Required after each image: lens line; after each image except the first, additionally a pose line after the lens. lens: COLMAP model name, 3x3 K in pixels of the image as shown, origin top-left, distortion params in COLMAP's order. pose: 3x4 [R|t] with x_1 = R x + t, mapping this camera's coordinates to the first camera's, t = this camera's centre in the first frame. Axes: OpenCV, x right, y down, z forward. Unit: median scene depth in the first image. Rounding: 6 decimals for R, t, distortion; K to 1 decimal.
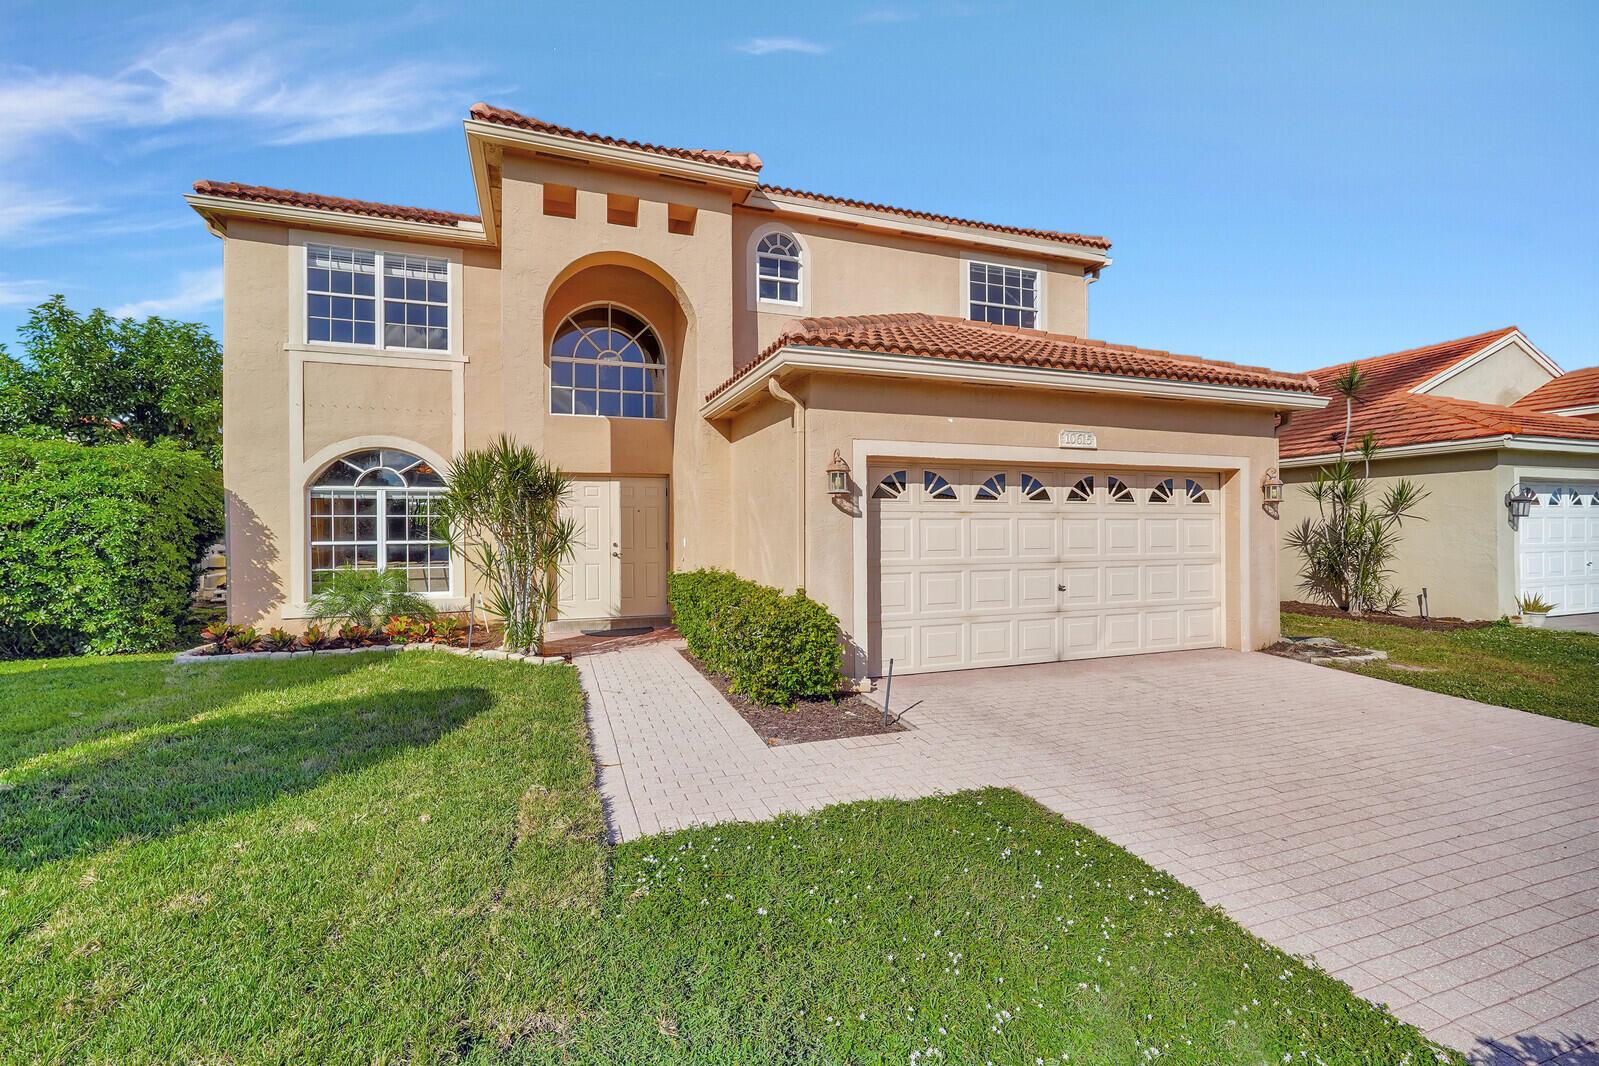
lens RADIAL K [[718.6, 0, 808.2], [0, 718.6, 536.1], [0, 0, 1]] dist [-0.007172, 0.006316]
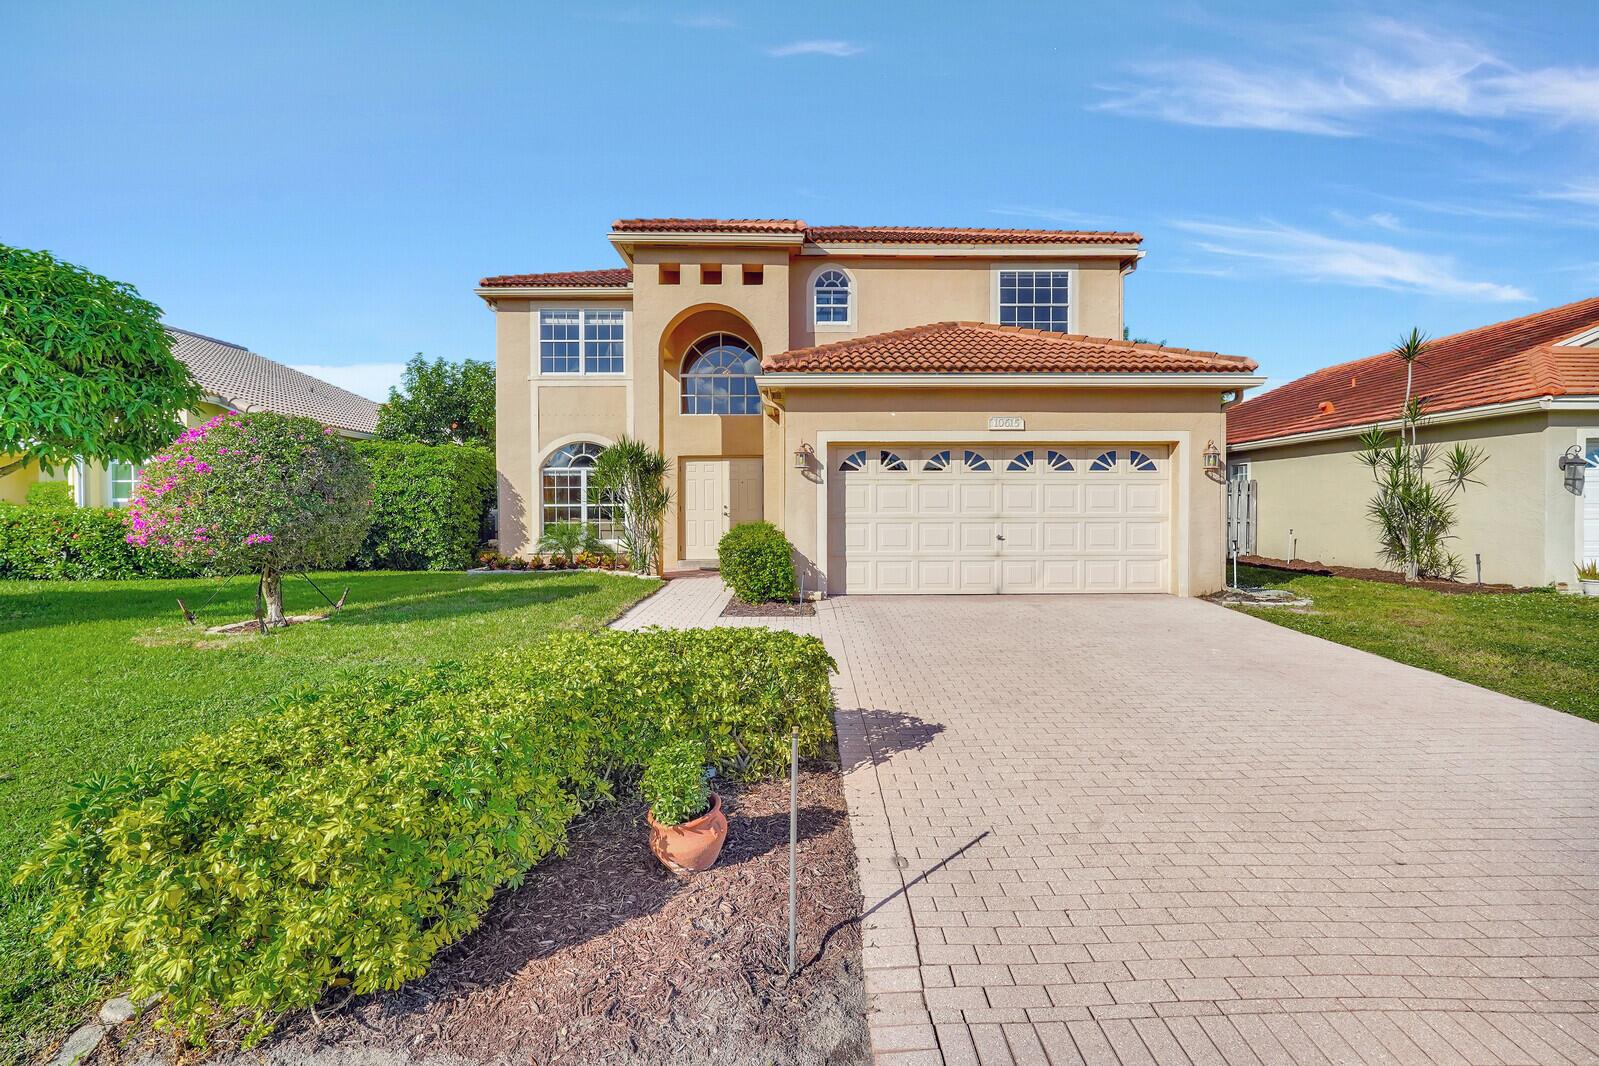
lens RADIAL K [[718.6, 0, 802.4], [0, 718.6, 525.7], [0, 0, 1]] dist [-0.007172, 0.006316]
pose [[0.942373, 0.011322, -0.334373, 0.355880], [-0.004592, 0.999771, 0.020910, 0.019639], [0.334533, -0.018169, 0.942209, -0.272175]]
